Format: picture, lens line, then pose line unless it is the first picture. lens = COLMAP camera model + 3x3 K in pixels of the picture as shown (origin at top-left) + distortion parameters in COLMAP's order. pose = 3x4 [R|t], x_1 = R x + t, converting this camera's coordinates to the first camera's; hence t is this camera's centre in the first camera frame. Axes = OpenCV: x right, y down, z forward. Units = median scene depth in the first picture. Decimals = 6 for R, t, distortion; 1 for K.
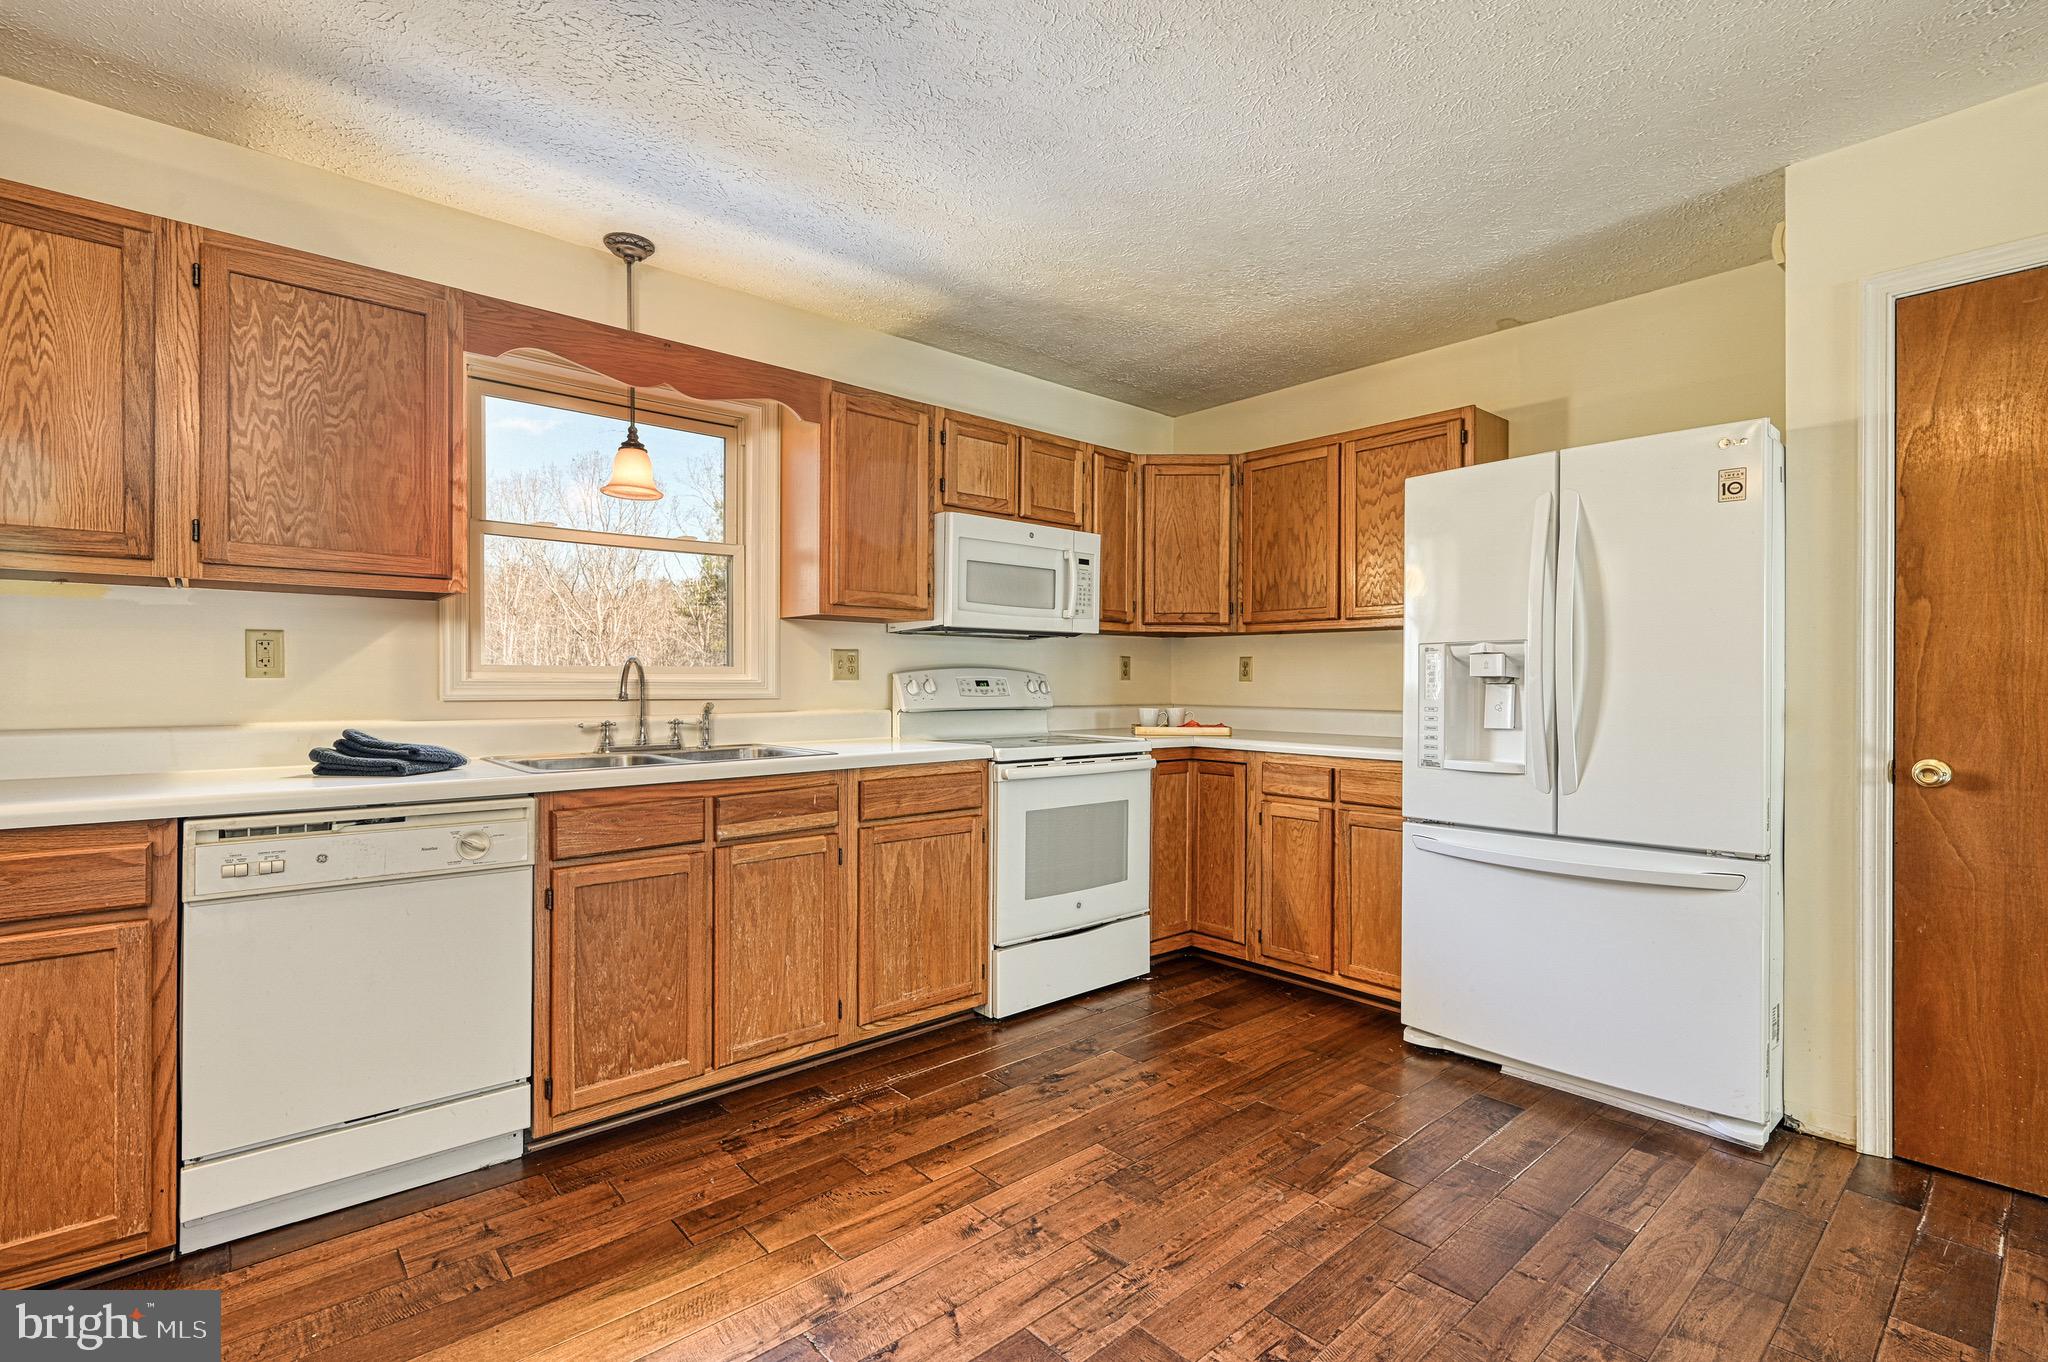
lens RADIAL K [[941.9, 0, 1024.0], [0, 941.9, 681.0], [0, 0, 1]] dist [-0.001294, 0.000301]
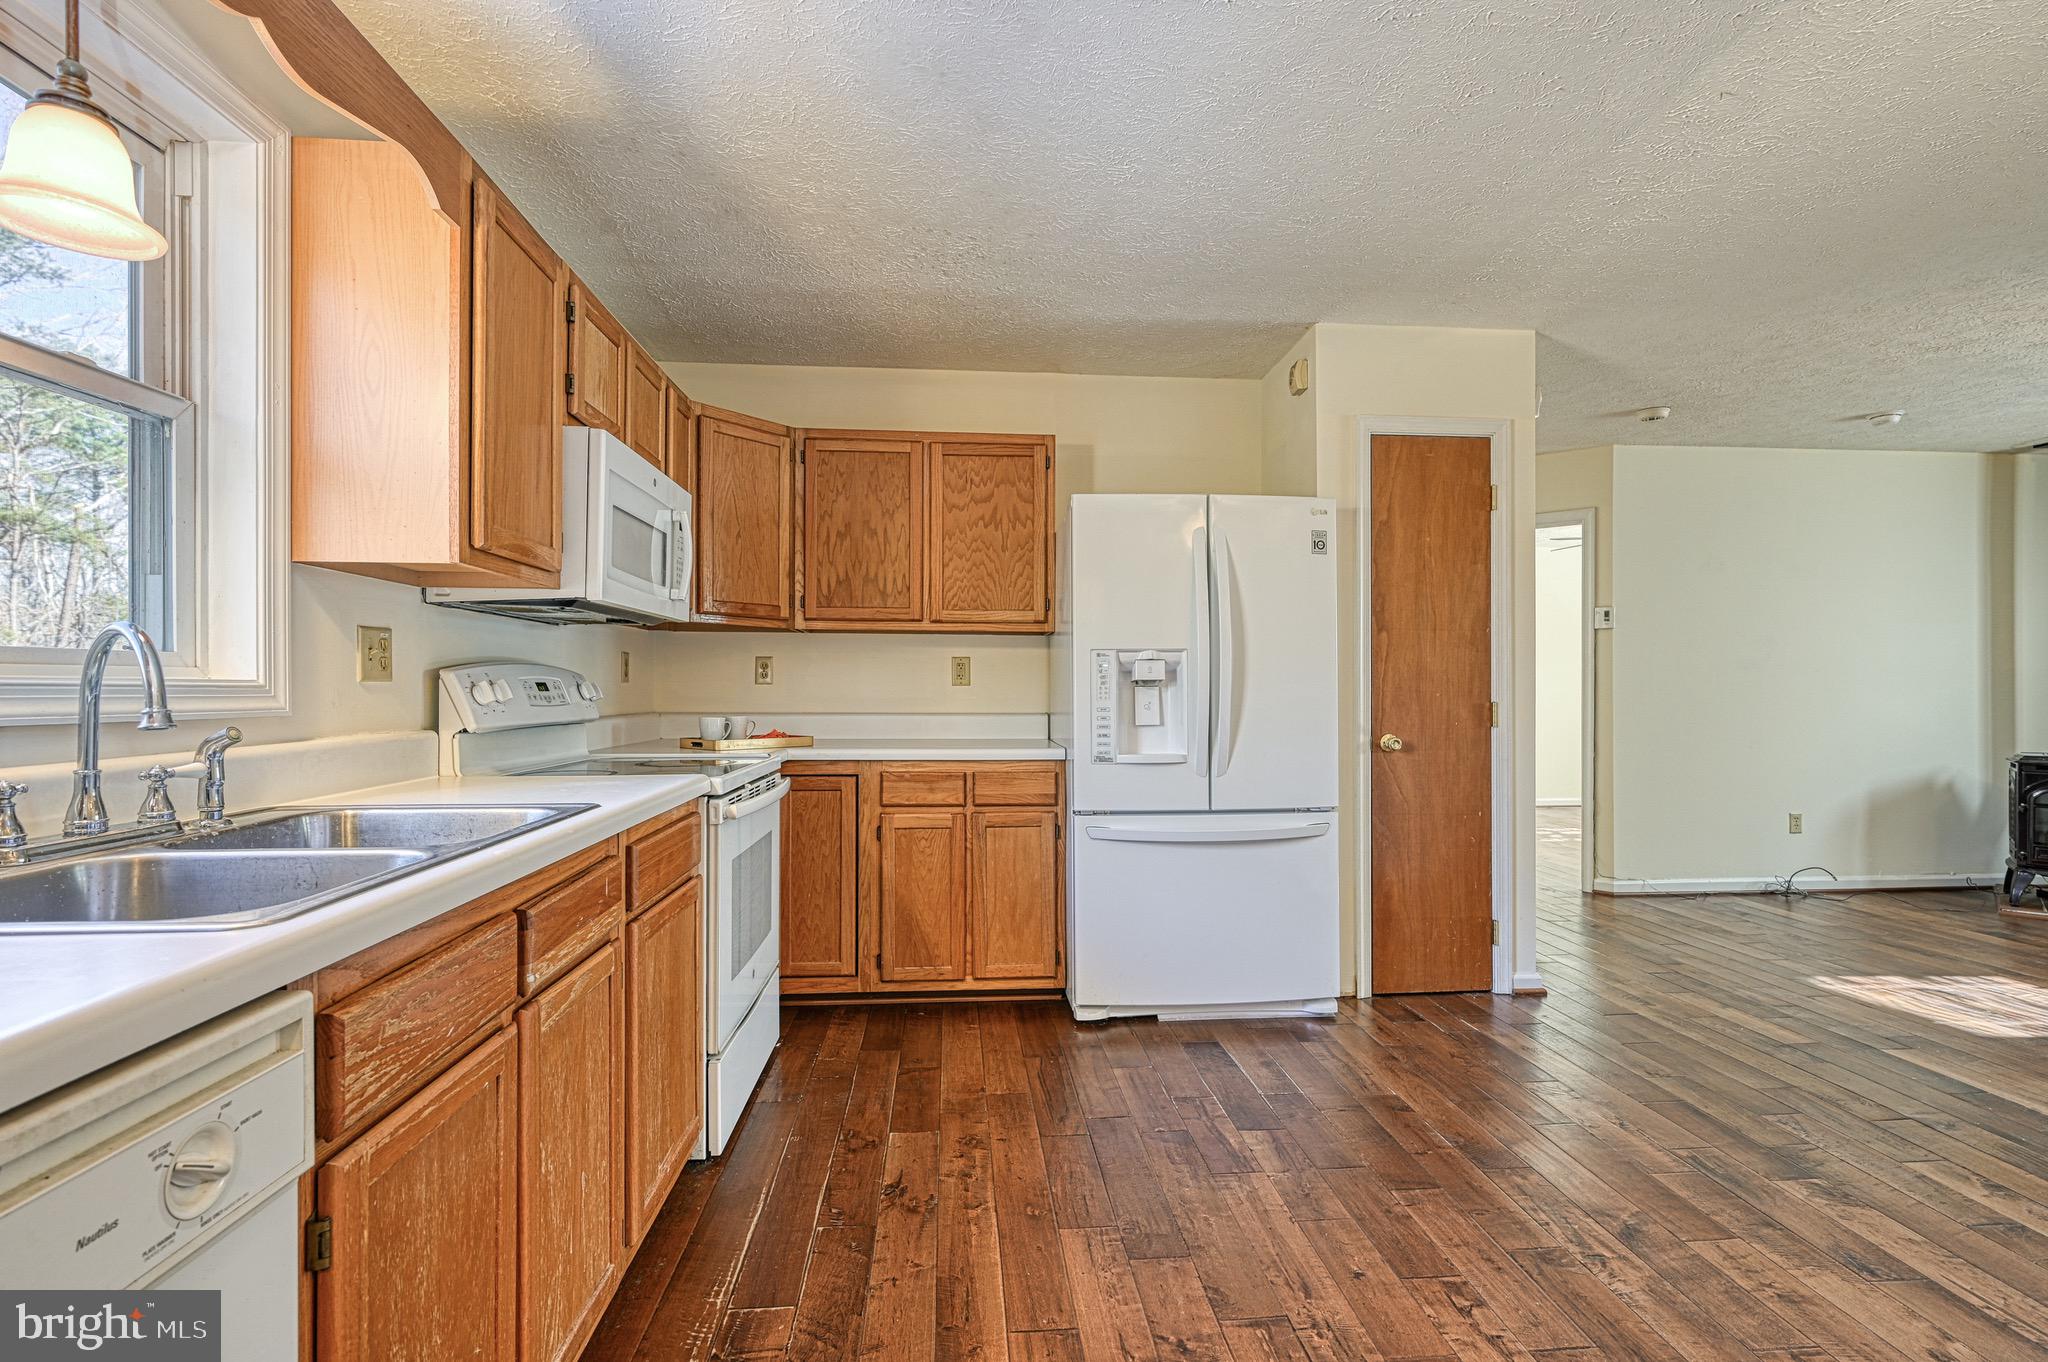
lens RADIAL K [[941.9, 0, 1026.9], [0, 941.9, 686.8], [0, 0, 1]] dist [-0.001503, 0.000625]
pose [[0.598002, -0.001136, 0.801494, -0.434833], [-0.000643, 0.999998, 0.001898, 0.001234], [-0.801495, -0.001650, 0.598000, 0.364599]]
